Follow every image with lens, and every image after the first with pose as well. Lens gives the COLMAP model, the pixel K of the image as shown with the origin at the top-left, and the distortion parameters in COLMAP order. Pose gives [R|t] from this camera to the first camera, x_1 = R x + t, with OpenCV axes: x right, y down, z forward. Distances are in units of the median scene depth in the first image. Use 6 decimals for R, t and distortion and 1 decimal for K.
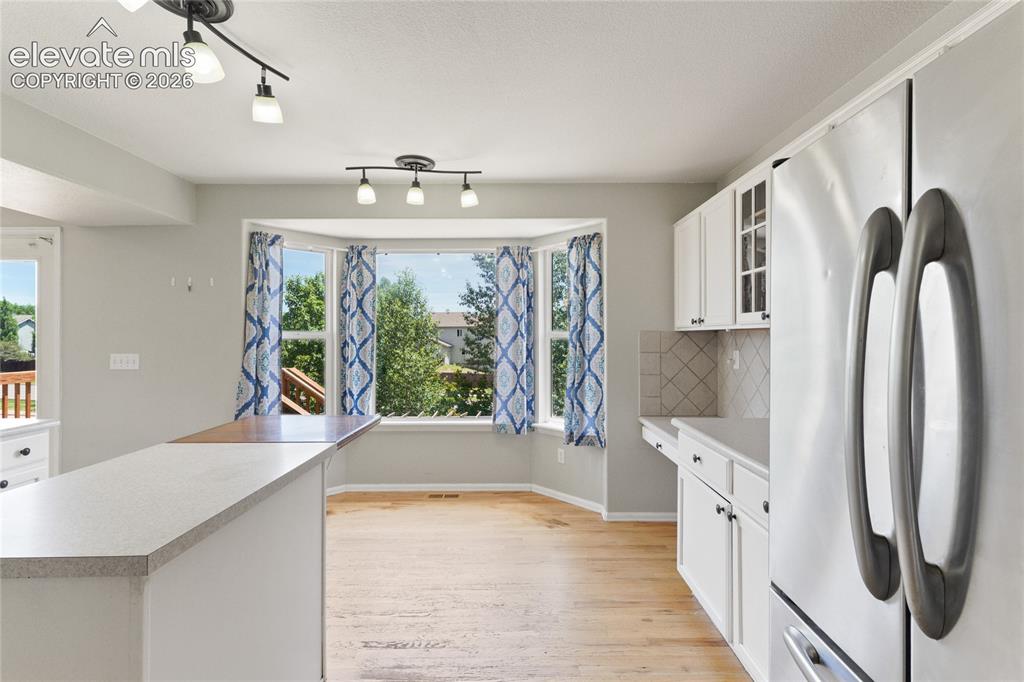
lens RADIAL K [[462.0, 0, 507.4], [0, 462.0, 336.4], [0, 0, 1]] dist [-0.002794, 0.000092]
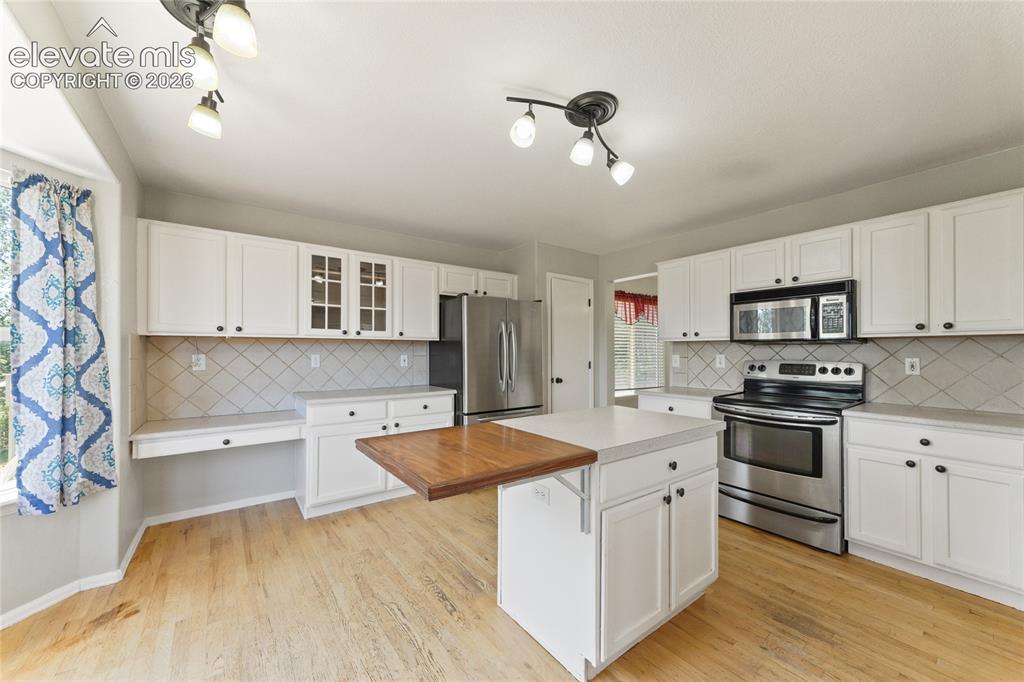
lens RADIAL K [[384.6, 0, 509.4], [0, 384.6, 348.0], [0, 0, 1]] dist [0.002941, 0.000173]
pose [[-0.594322, 0.003729, 0.804219, -0.679201], [-0.002682, 0.999975, -0.006618, 0.017927], [-0.804223, -0.006090, -0.594297, 0.857963]]
